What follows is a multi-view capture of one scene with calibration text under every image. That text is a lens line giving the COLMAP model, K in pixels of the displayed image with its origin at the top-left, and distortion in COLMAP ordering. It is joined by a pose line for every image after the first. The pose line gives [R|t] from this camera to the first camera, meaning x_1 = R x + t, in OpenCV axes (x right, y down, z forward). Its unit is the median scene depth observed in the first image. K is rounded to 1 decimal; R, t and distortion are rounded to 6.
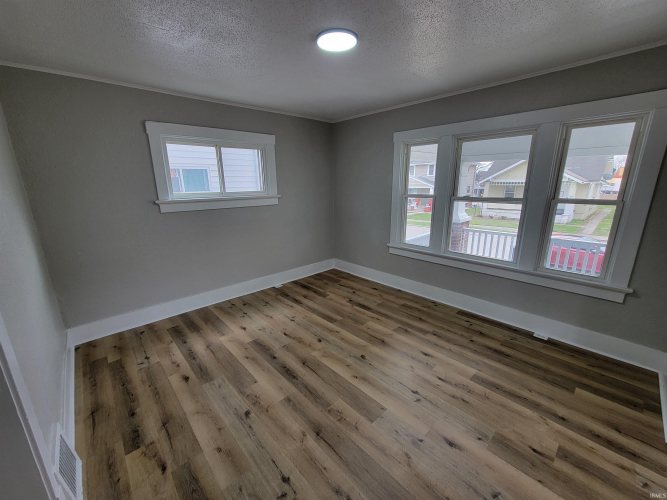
lens RADIAL K [[271.2, 0, 335.0], [0, 271.2, 254.0], [0, 0, 1]] dist [-0.003267, 0.000520]
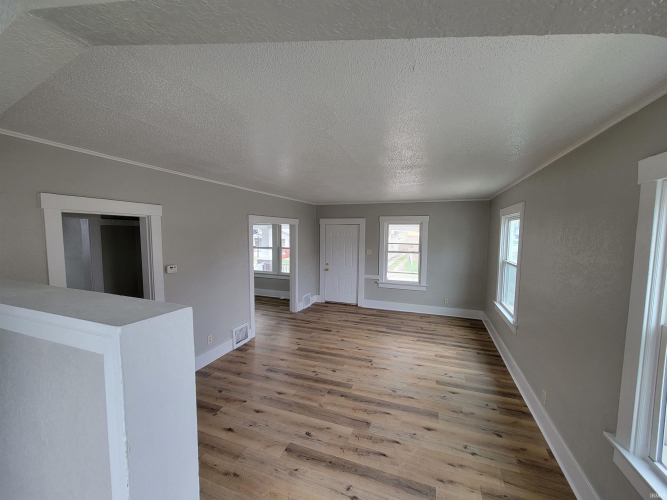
lens RADIAL K [[271.2, 0, 335.0], [0, 271.2, 254.0], [0, 0, 1]] dist [-0.003267, 0.000520]
pose [[0.893359, -0.012883, 0.449158, 0.042508], [0.090774, 0.984154, -0.152318, 0.334333], [-0.440079, 0.176846, 0.880373, -1.656082]]
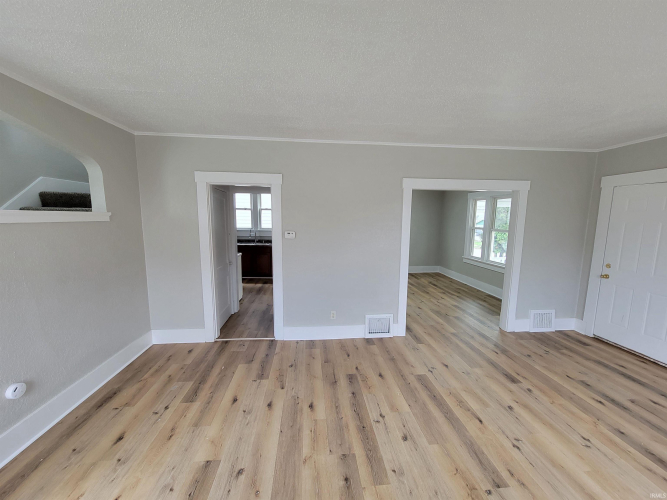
lens RADIAL K [[271.2, 0, 335.0], [0, 271.2, 254.0], [0, 0, 1]] dist [-0.003267, 0.000520]
pose [[0.792794, 0.101444, -0.600988, 0.844730], [-0.174769, 0.982481, -0.064709, 0.288665], [0.583895, 0.156335, 0.796634, -1.168897]]
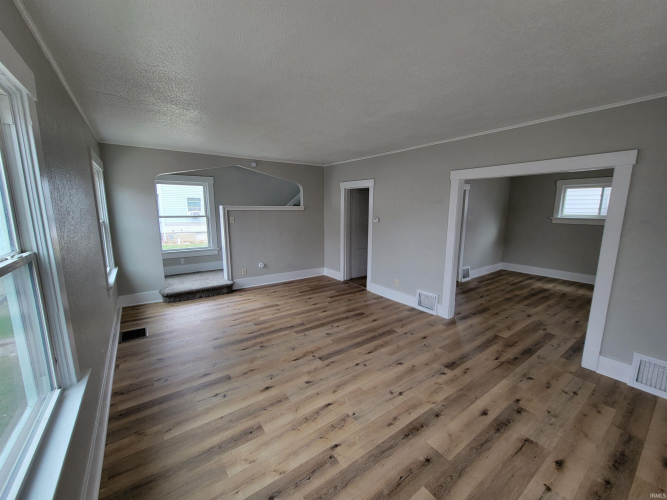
lens RADIAL K [[271.2, 0, 335.0], [0, 271.2, 254.0], [0, 0, 1]] dist [-0.003267, 0.000520]
pose [[-0.123005, 0.180078, -0.975931, 1.766072], [-0.255120, 0.944611, 0.206454, 0.069671], [0.959053, 0.274375, -0.070250, -0.399144]]
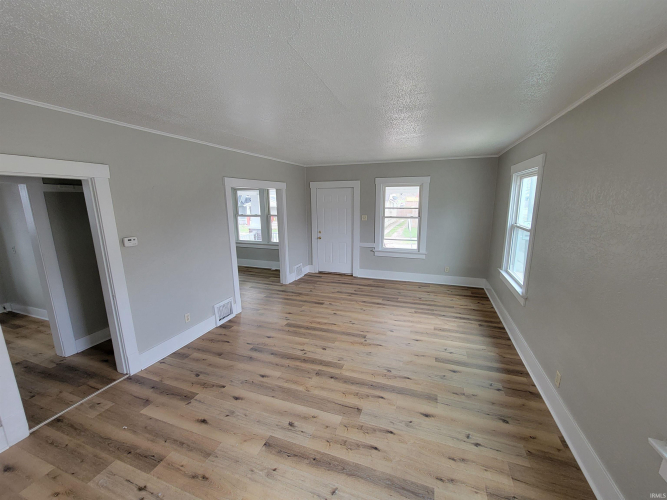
lens RADIAL K [[271.2, 0, 335.0], [0, 271.2, 254.0], [0, 0, 1]] dist [-0.003267, 0.000520]
pose [[0.890229, -0.083870, 0.447726, 0.157169], [0.110793, 0.993254, -0.034233, 0.319423], [-0.441834, 0.080080, 0.893515, -1.532775]]
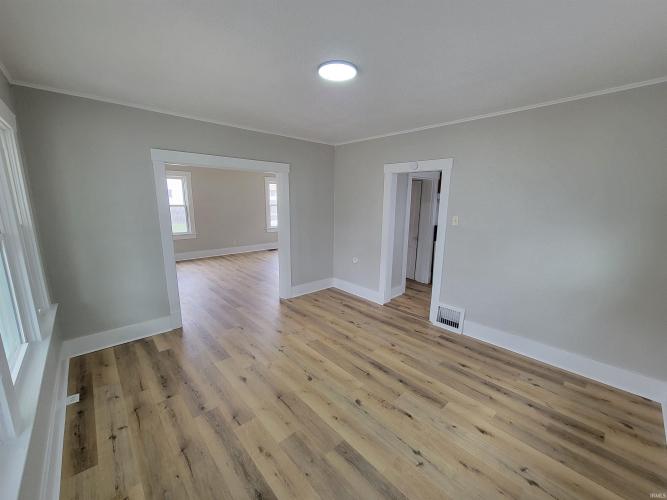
lens RADIAL K [[271.2, 0, 335.0], [0, 271.2, 254.0], [0, 0, 1]] dist [-0.003267, 0.000520]
pose [[-0.999981, -0.002508, 0.005705, 0.007361], [0.000258, 0.898034, 0.439927, -0.413443], [-0.006227, 0.439920, -0.898016, 1.526759]]
